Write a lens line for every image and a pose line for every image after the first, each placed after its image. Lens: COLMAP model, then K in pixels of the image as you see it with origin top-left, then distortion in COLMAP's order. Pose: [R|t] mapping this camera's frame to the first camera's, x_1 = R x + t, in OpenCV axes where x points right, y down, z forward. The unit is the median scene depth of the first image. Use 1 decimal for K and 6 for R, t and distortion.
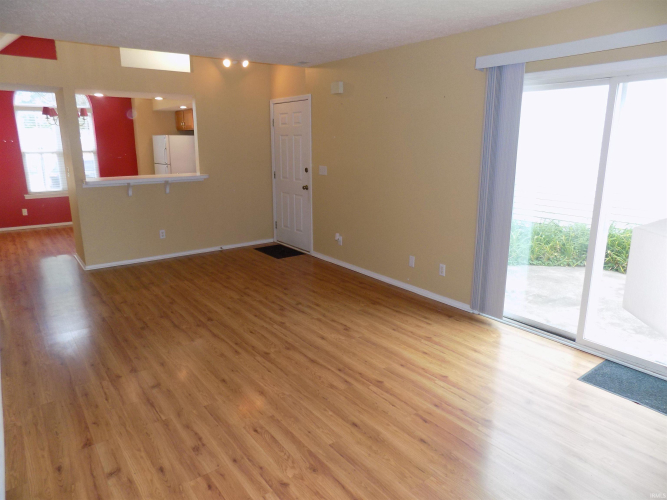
lens RADIAL K [[449.4, 0, 334.4], [0, 449.4, 245.4], [0, 0, 1]] dist [-0.073935, 0.078725]
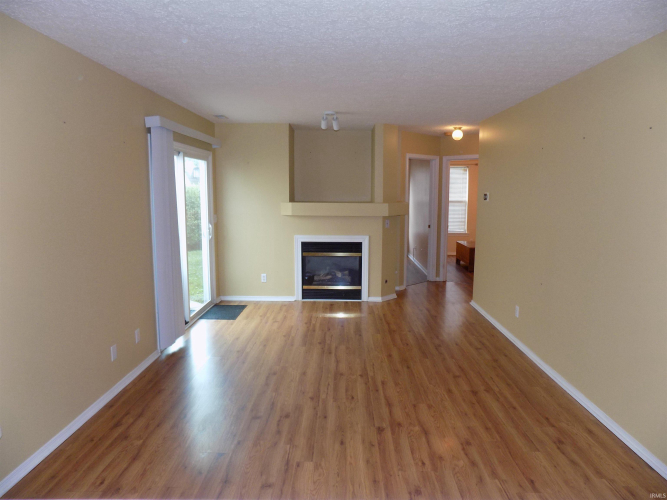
lens RADIAL K [[449.4, 0, 334.4], [0, 449.4, 245.4], [0, 0, 1]] dist [-0.073935, 0.078725]
pose [[-0.785126, -0.081198, 0.613991, -0.782411], [0.136668, 0.944216, 0.299630, -0.429828], [-0.604069, 0.319160, -0.730231, 1.796316]]
